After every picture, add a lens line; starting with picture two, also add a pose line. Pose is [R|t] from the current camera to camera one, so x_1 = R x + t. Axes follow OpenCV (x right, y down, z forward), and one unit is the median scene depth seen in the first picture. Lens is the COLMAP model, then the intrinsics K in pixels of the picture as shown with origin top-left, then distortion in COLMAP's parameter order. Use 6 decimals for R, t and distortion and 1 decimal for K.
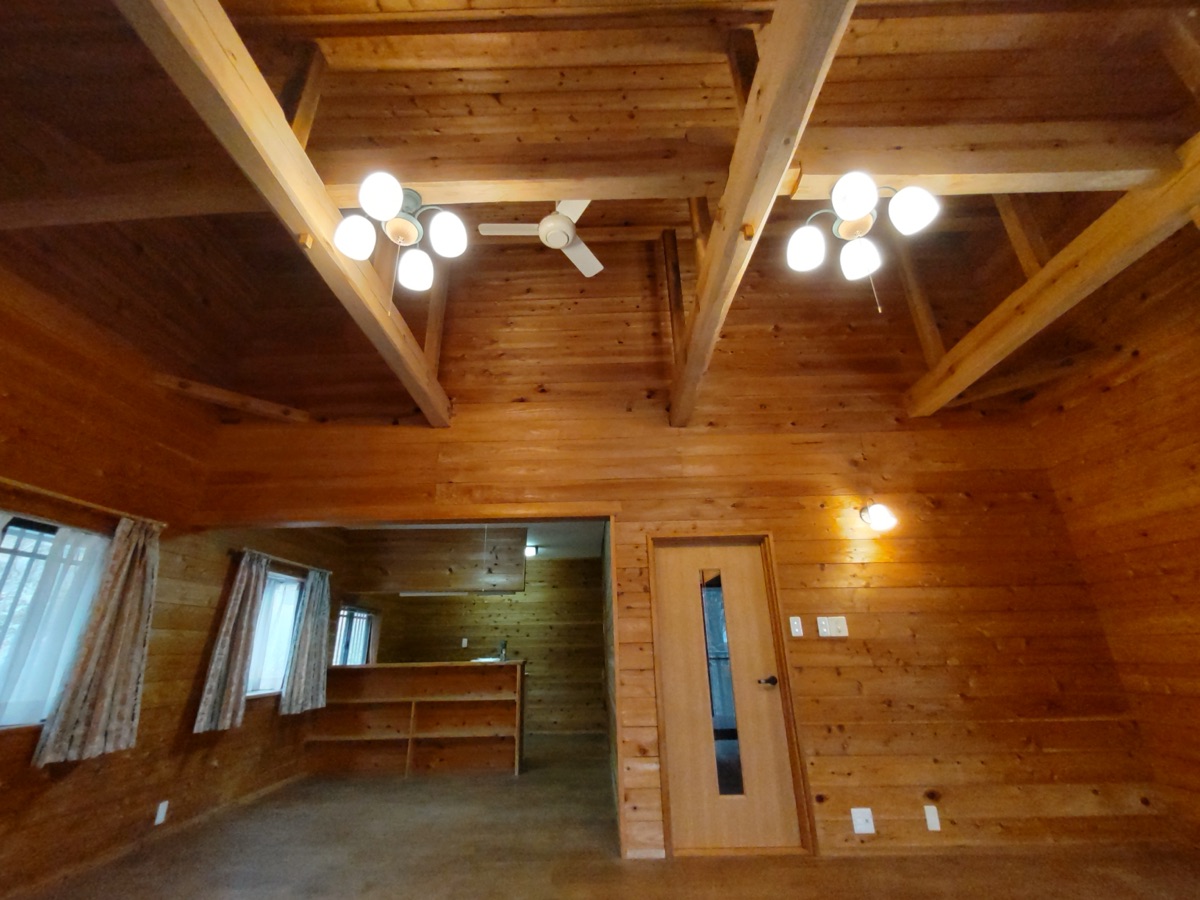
lens RADIAL K [[511.6, 0, 592.5], [0, 511.6, 443.8], [0, 0, 1]] dist [-0.000610, 0.000504]
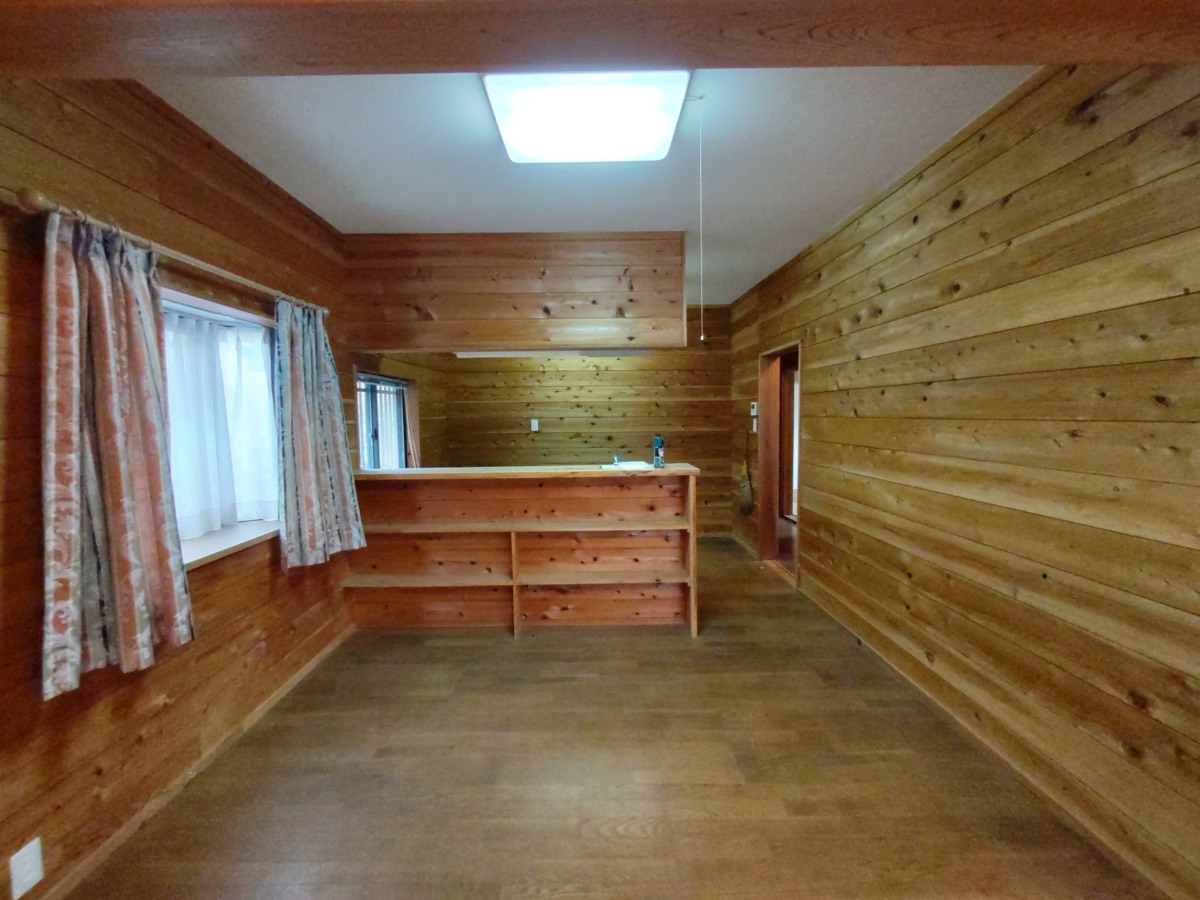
lens RADIAL K [[511.6, 0, 592.5], [0, 511.6, 443.8], [0, 0, 1]] dist [-0.000610, 0.000504]
pose [[0.999900, 0.001307, 0.014080, -0.335983], [-0.007151, 0.905753, 0.423745, 0.205685], [-0.012200, -0.423803, 0.905672, 0.638692]]
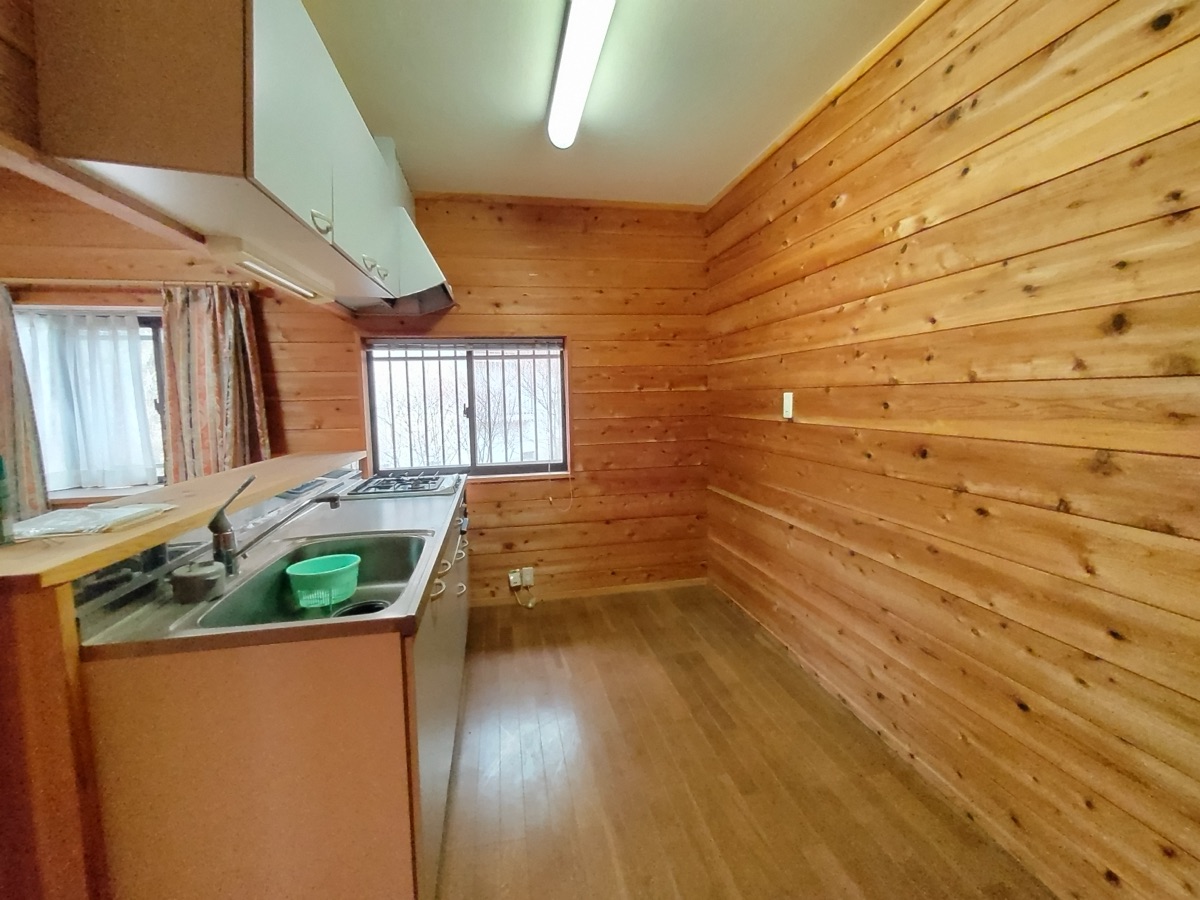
lens RADIAL K [[511.6, 0, 592.5], [0, 511.6, 443.8], [0, 0, 1]] dist [-0.000610, 0.000504]
pose [[0.200444, 0.094391, -0.975147, 0.068657], [0.381230, 0.909384, 0.166388, 0.583380], [0.902489, -0.405107, 0.146296, 1.556453]]
